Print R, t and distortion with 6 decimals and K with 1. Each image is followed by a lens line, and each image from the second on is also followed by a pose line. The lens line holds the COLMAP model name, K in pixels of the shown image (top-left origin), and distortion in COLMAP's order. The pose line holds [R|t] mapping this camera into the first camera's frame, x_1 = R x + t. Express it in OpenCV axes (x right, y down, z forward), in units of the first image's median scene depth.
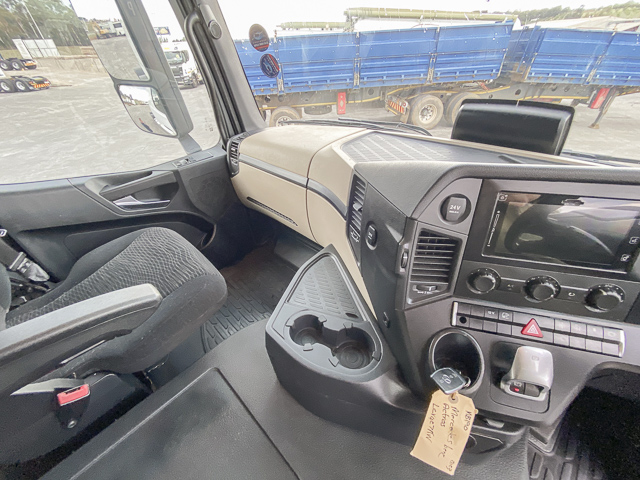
lens RADIAL K [[261.3, 0, 317.4], [0, 261.3, 240.6], [0, 0, 1]] dist [0.002051, 0.000162]
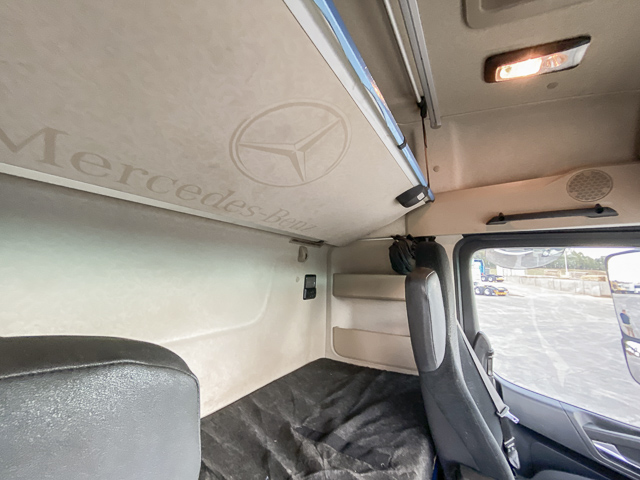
lens RADIAL K [[261.3, 0, 319.3], [0, 261.3, 239.5], [0, 0, 1]] dist [0.002051, 0.000162]
pose [[0.233956, -0.067846, -0.969877, 0.039518], [-0.608048, 0.768188, -0.200412, 0.089803], [0.758645, 0.636619, 0.138468, -0.407587]]
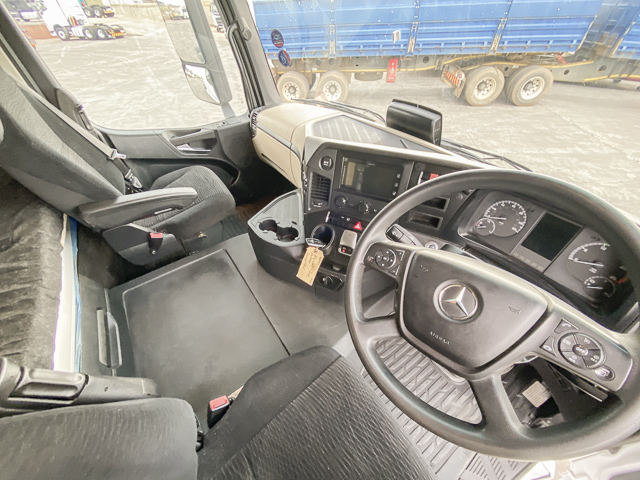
lens RADIAL K [[261.3, 0, 318.6], [0, 261.3, 239.8], [0, 0, 1]] dist [0.002051, 0.000162]
pose [[0.980994, 0.144239, -0.129790, 0.286123], [-0.129046, 0.984505, 0.118732, 0.086705], [0.144904, -0.099726, 0.984407, -0.401136]]
